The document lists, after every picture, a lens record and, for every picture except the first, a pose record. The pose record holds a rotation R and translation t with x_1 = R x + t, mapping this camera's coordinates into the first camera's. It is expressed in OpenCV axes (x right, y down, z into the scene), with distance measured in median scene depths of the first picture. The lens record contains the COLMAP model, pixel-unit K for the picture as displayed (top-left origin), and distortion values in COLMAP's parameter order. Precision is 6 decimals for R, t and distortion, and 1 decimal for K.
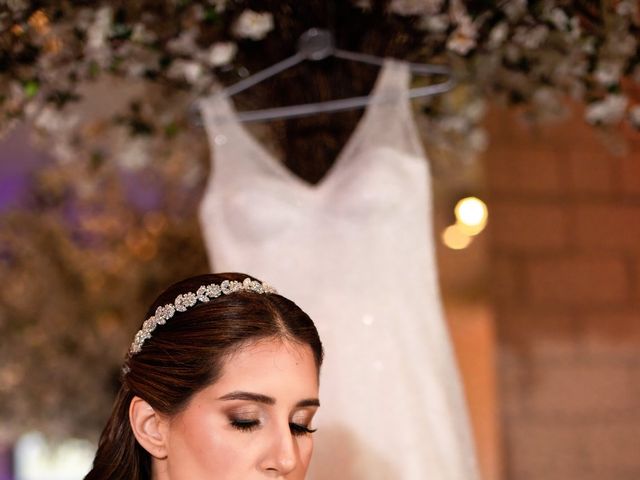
lens RADIAL K [[1408.8, 0, 320.7], [0, 1408.8, 240.4], [0, 0, 1]] dist [-0.145752, 0.000000]
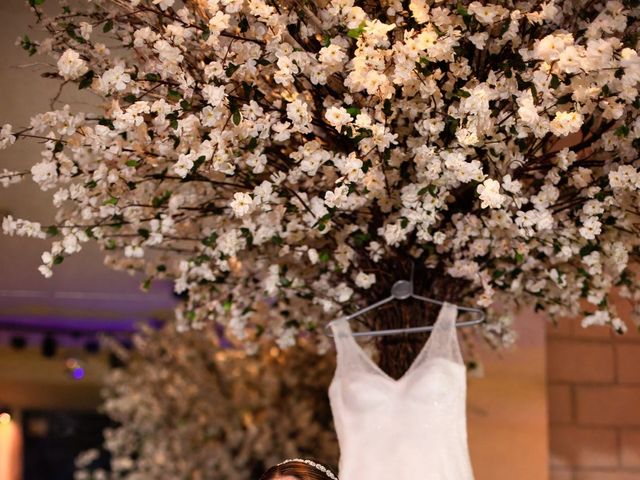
lens RADIAL K [[1408.8, 0, 318.7], [0, 1408.8, 240.5], [0, 0, 1]] dist [-0.145752, 0.000000]
pose [[0.995580, 0.030229, -0.088914, 0.045053], [-0.034251, 0.998441, -0.044065, -0.122616], [0.087443, 0.046916, 0.995064, -0.661032]]
